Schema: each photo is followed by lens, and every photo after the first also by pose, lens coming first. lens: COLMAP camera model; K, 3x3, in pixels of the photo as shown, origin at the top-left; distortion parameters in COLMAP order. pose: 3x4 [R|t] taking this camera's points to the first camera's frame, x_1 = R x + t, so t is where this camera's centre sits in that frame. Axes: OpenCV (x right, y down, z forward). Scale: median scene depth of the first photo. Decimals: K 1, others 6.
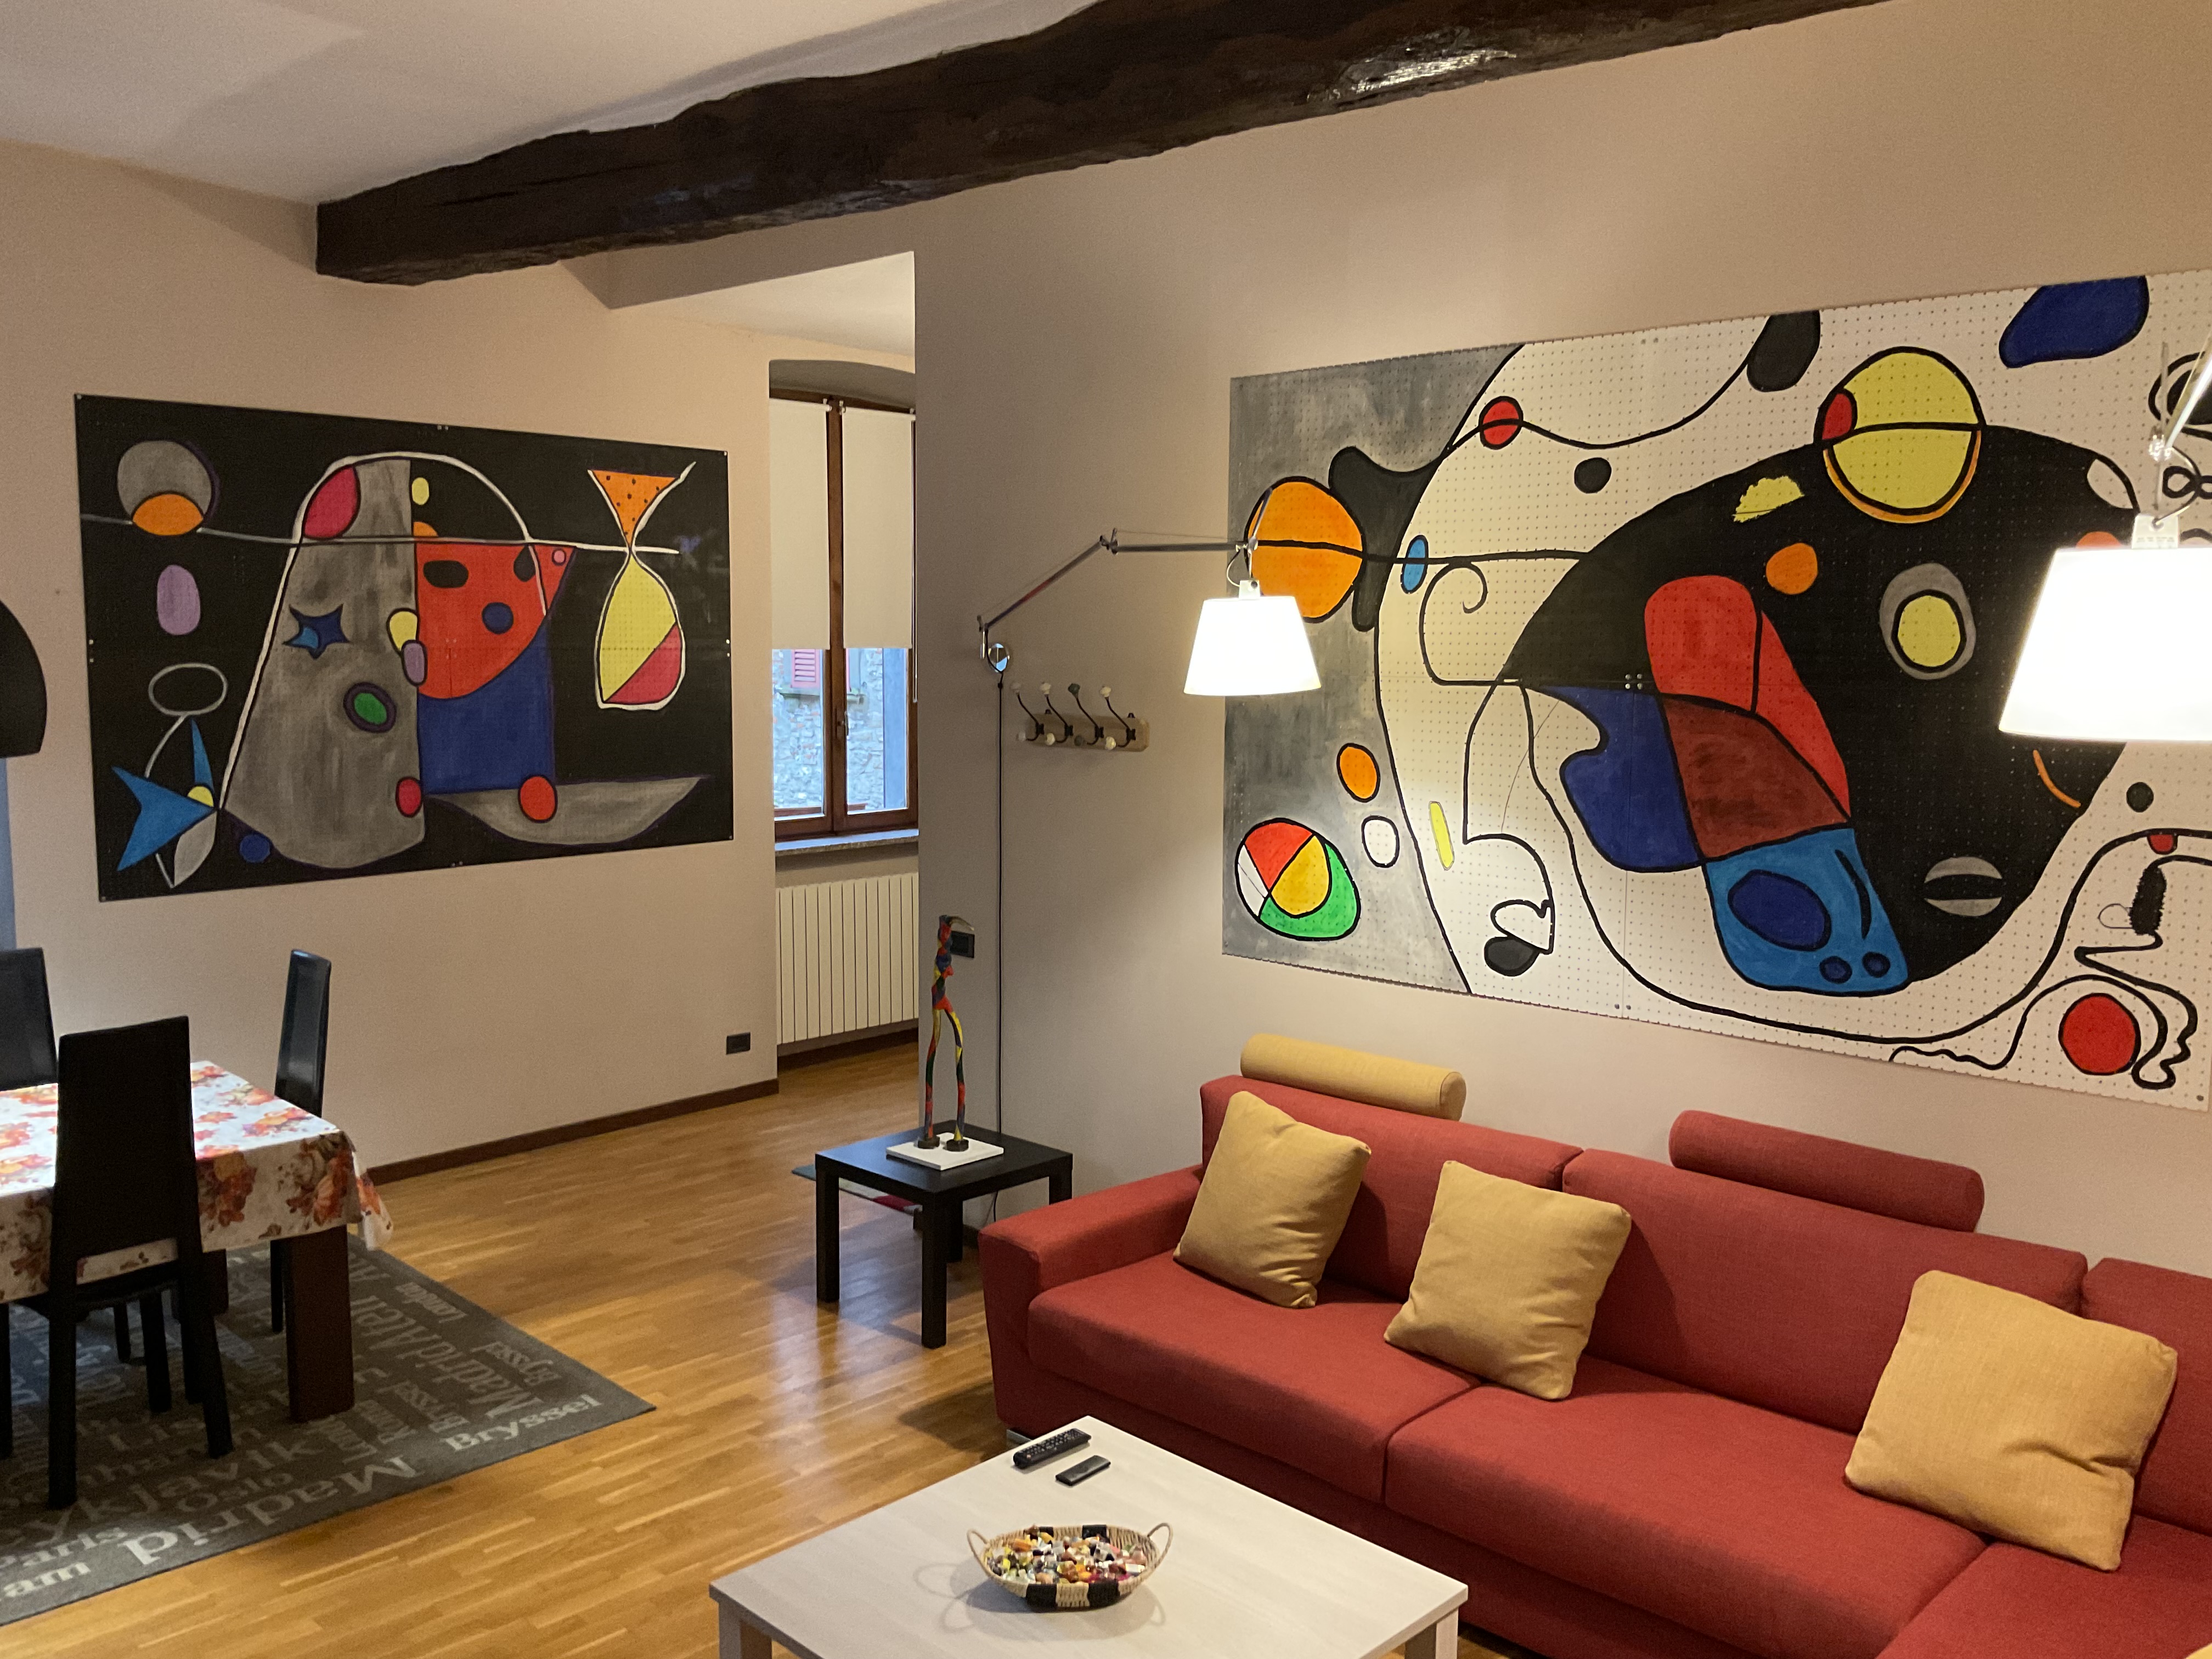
lens RADIAL K [[1828.4, 0, 1106.0], [0, 1828.4, 829.5], [0, 0, 1]] dist [0.046770, -0.090153]
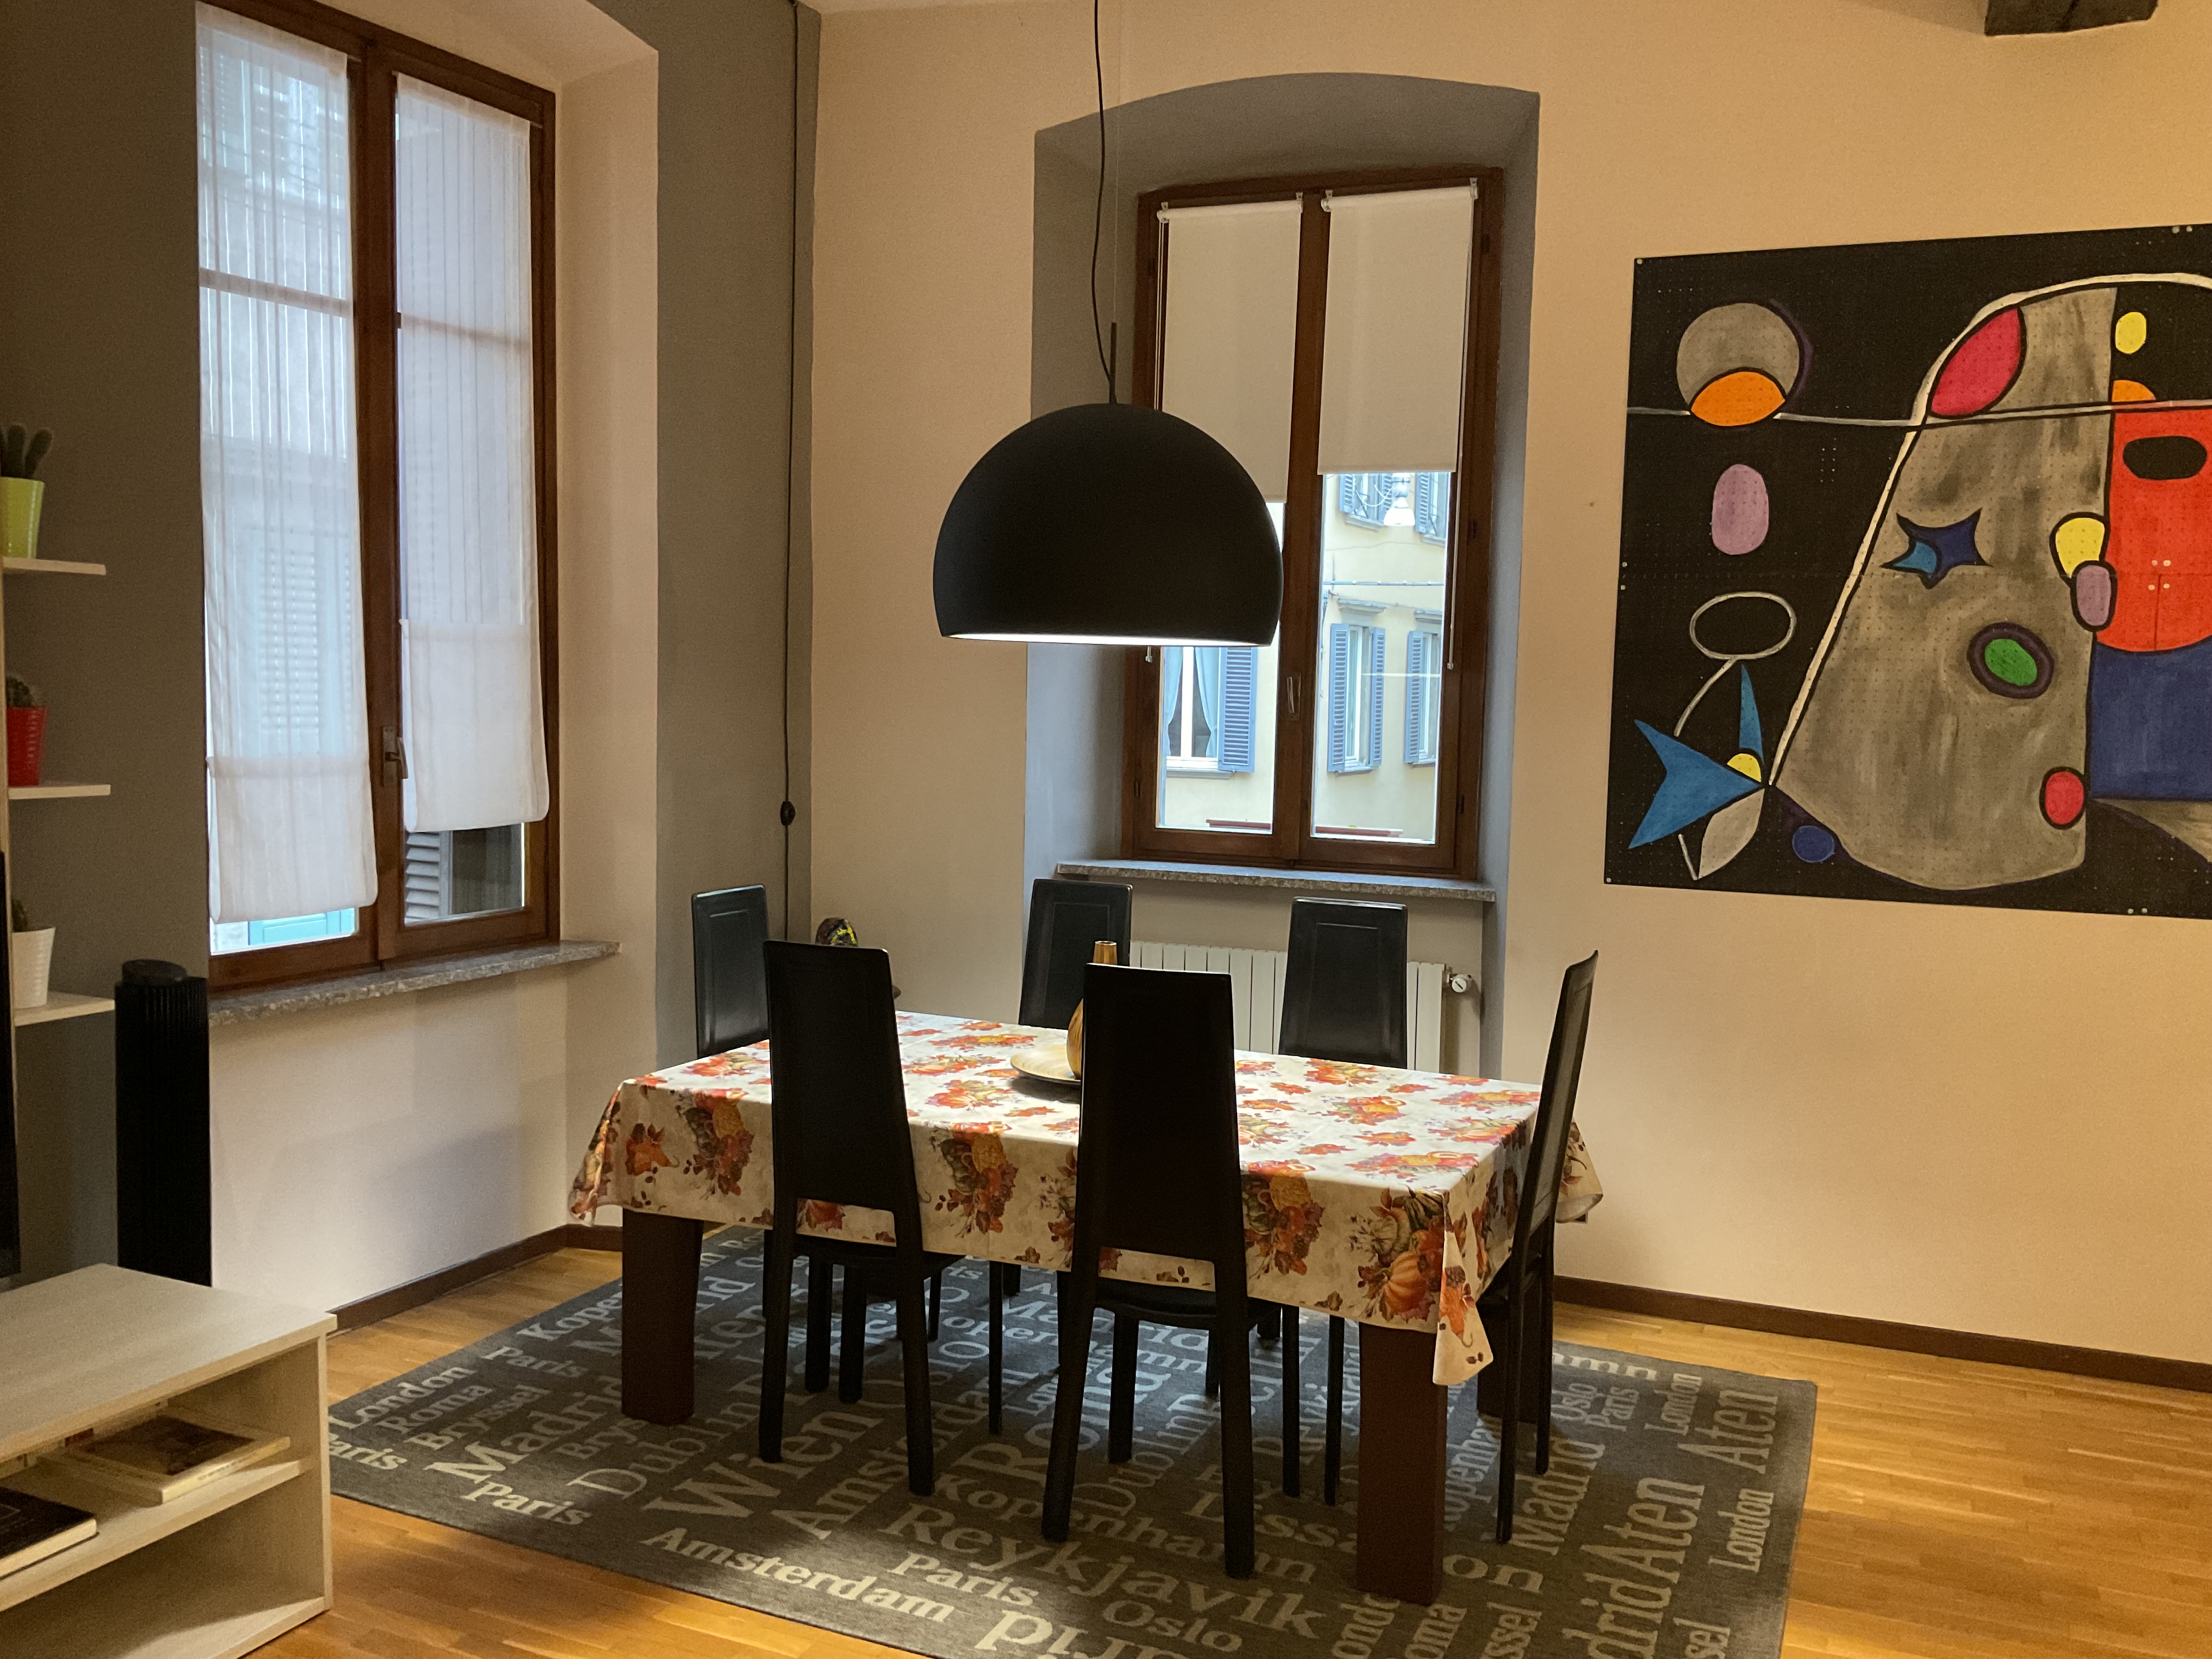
lens RADIAL K [[1828.4, 0, 1106.0], [0, 1828.4, 829.5], [0, 0, 1]] dist [0.046770, -0.090153]
pose [[0.361681, 0.072664, -0.929466, 0.121716], [-0.126337, 0.991582, 0.028358, 0.019588], [0.923702, 0.107170, 0.367816, 0.467401]]
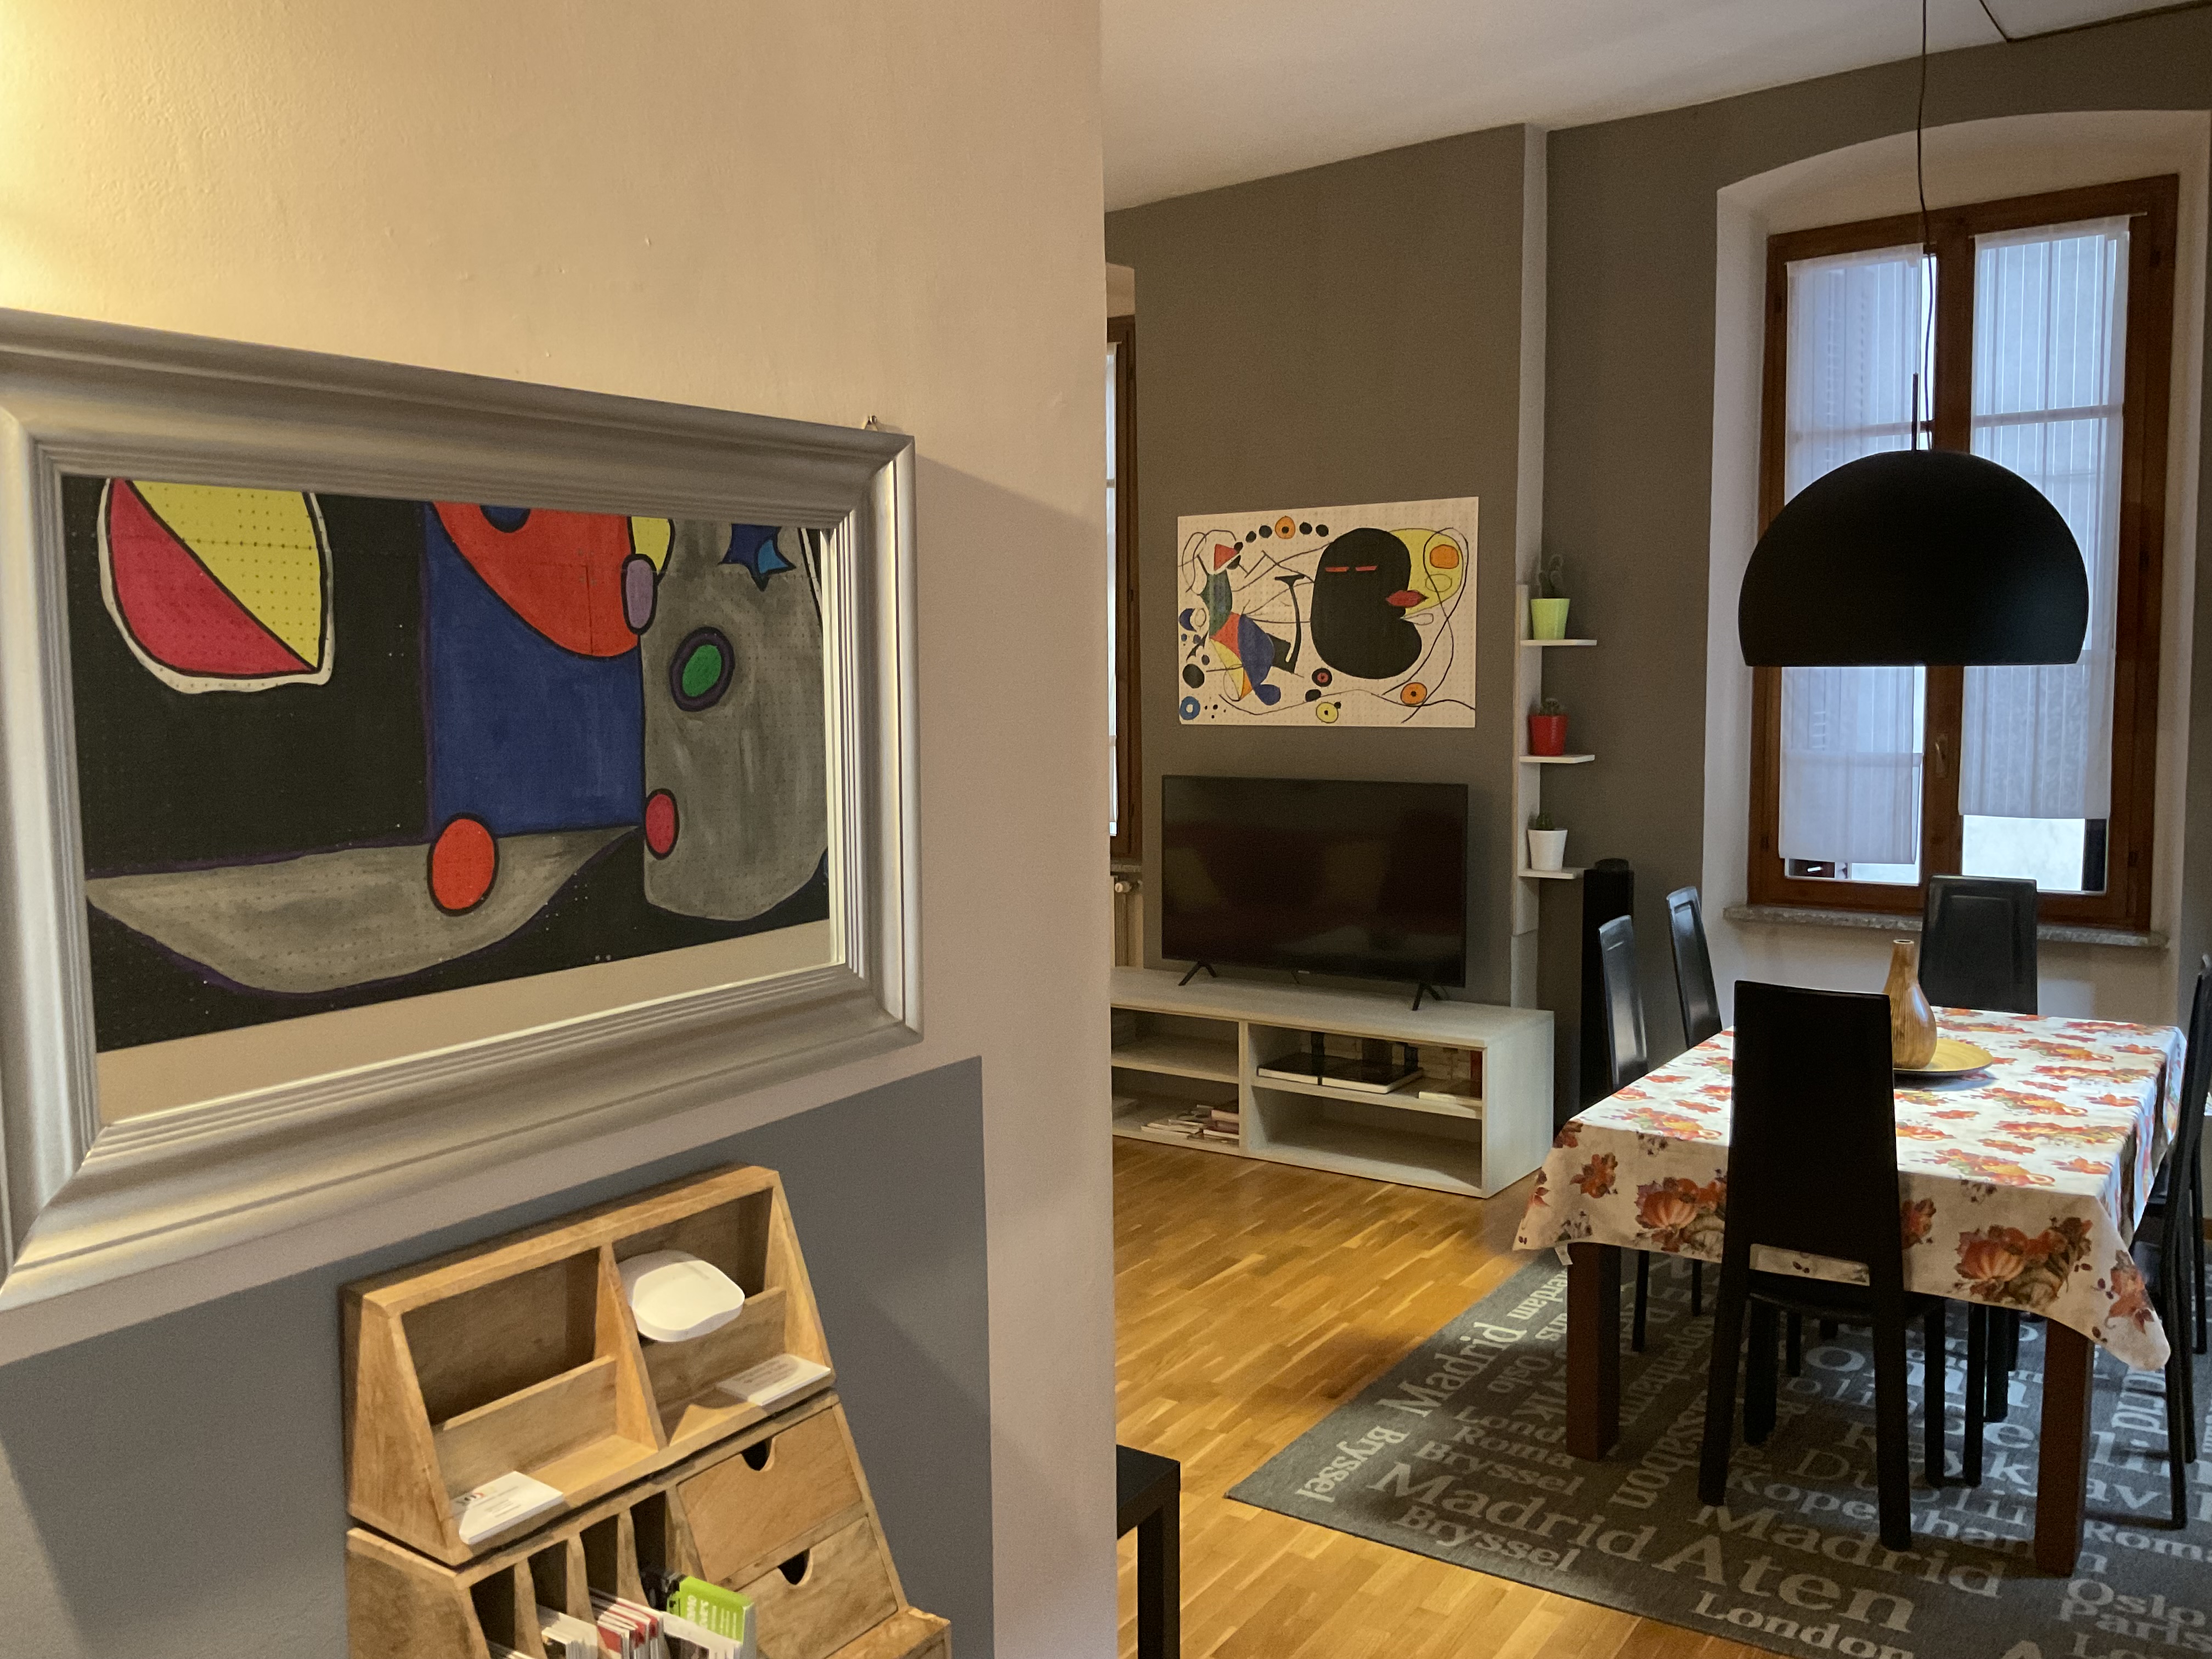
lens RADIAL K [[1828.4, 0, 1106.0], [0, 1828.4, 829.5], [0, 0, 1]] dist [0.046770, -0.090153]
pose [[-0.978689, 0.029865, -0.203163, -0.028393], [-0.011998, 0.979360, 0.201765, -0.105133], [0.204995, 0.199903, -0.958131, 1.315461]]
